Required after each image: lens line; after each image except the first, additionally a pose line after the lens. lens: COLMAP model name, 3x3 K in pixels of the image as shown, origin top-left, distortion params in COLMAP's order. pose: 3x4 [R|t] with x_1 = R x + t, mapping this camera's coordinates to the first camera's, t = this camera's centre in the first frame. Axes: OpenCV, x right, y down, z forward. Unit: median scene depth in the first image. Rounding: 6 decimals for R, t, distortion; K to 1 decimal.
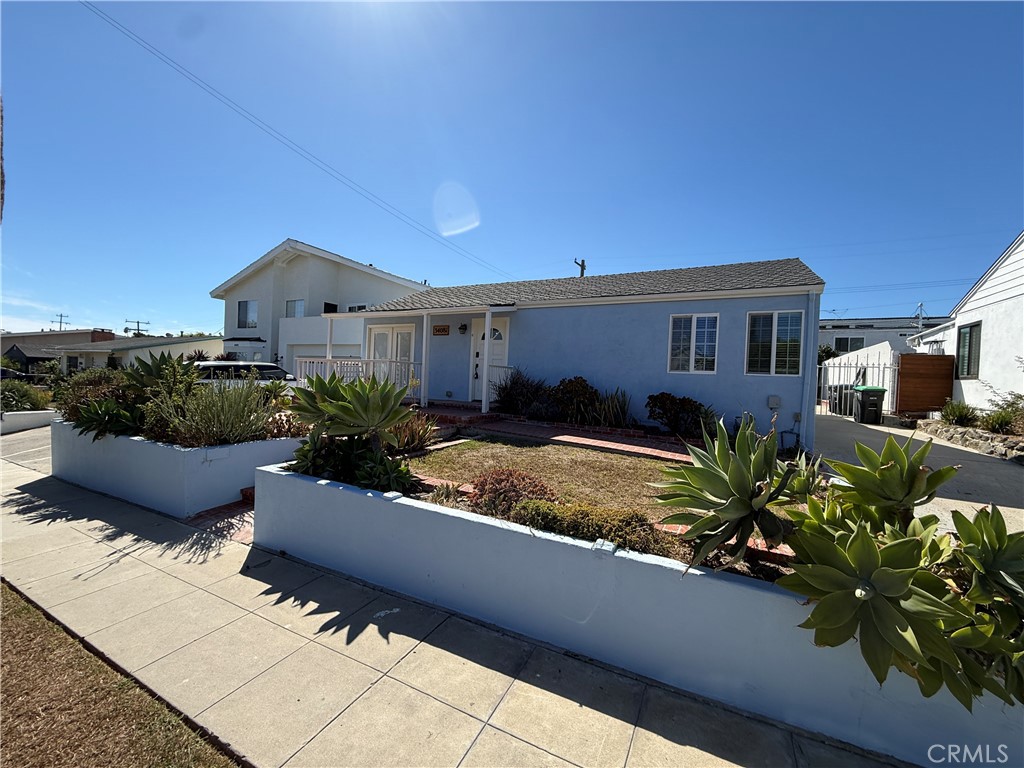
lens RADIAL K [[408.1, 0, 510.5], [0, 408.1, 384.7], [0, 0, 1]] dist [-0.000955, 0.000601]
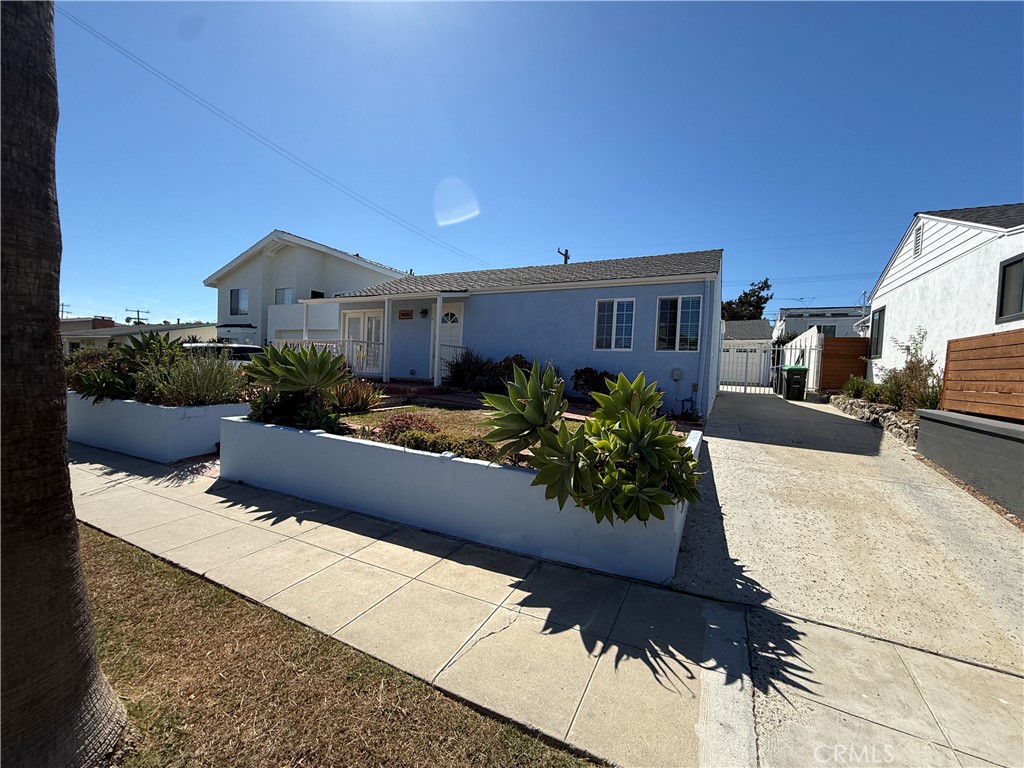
lens RADIAL K [[408.1, 0, 510.5], [0, 408.1, 384.7], [0, 0, 1]] dist [-0.000955, 0.000601]
pose [[0.999993, 0.001213, -0.003456, 0.149270], [-0.001130, 0.999712, 0.023977, 0.037465], [0.003484, -0.023973, 0.999707, -0.138946]]
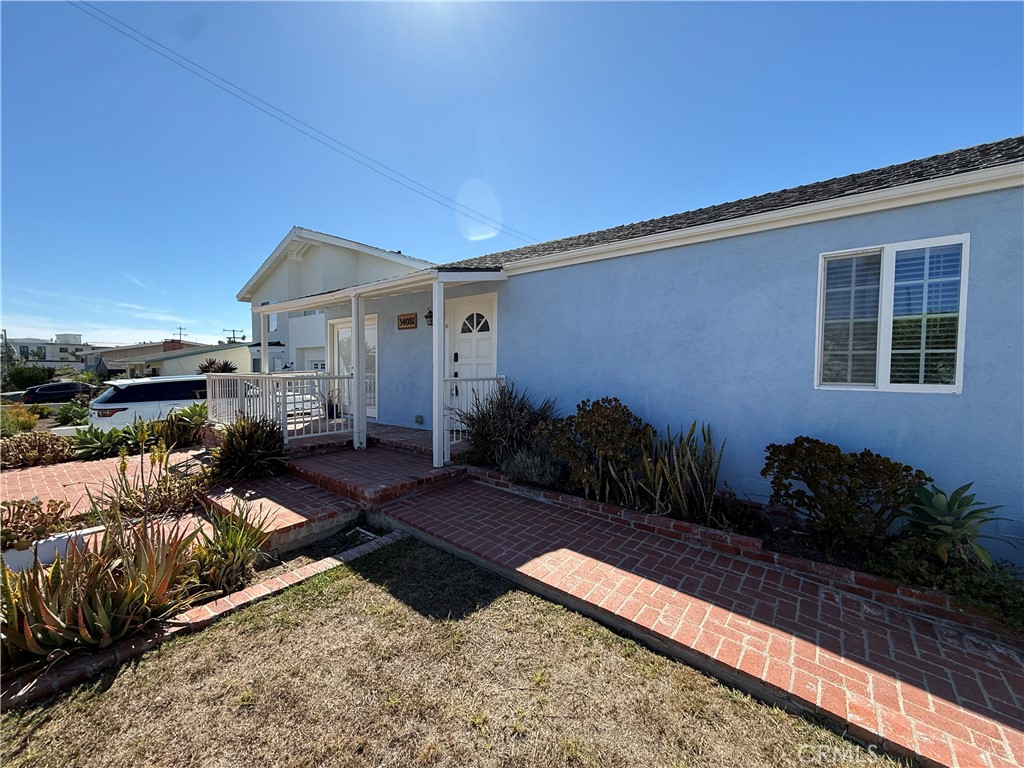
lens RADIAL K [[408.1, 0, 510.5], [0, 408.1, 384.7], [0, 0, 1]] dist [-0.000955, 0.000601]
pose [[0.981428, -0.028829, -0.189653, 0.142168], [0.033440, 0.999217, 0.021158, -0.050914], [0.188895, -0.027107, 0.981623, 0.486920]]
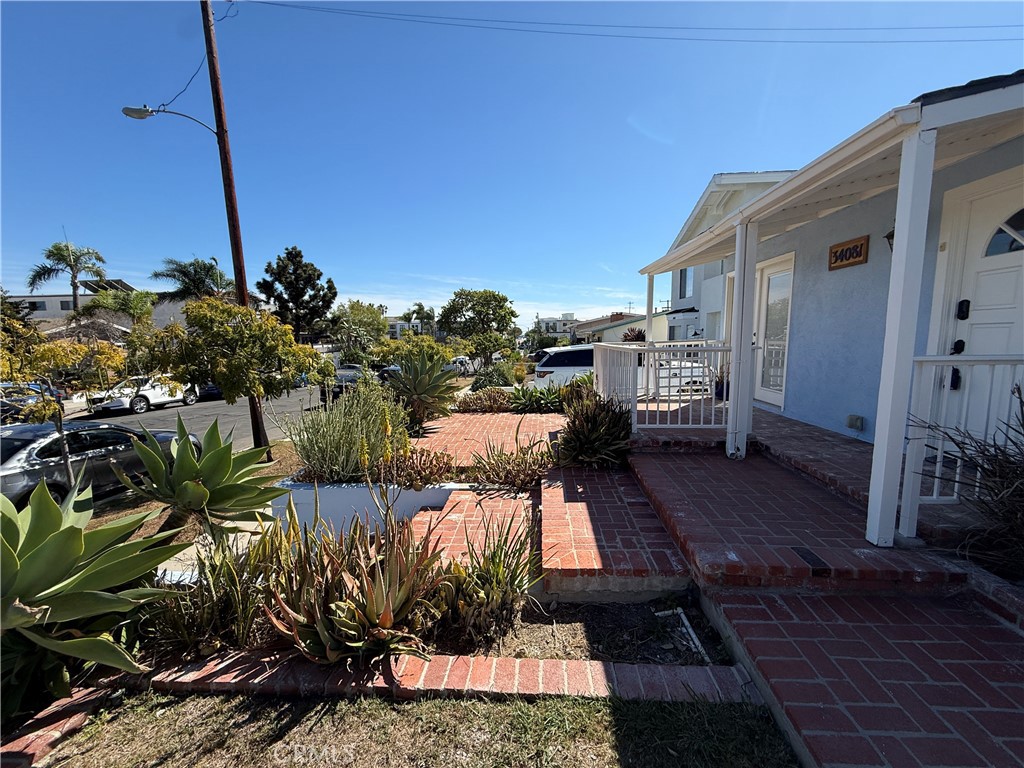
lens RADIAL K [[408.1, 0, 510.5], [0, 408.1, 384.7], [0, 0, 1]] dist [-0.000955, 0.000601]
pose [[0.400571, 0.061208, -0.914219, 0.076230], [0.019317, 0.996980, 0.075213, -0.057399], [0.916062, -0.047788, 0.398179, 0.693064]]
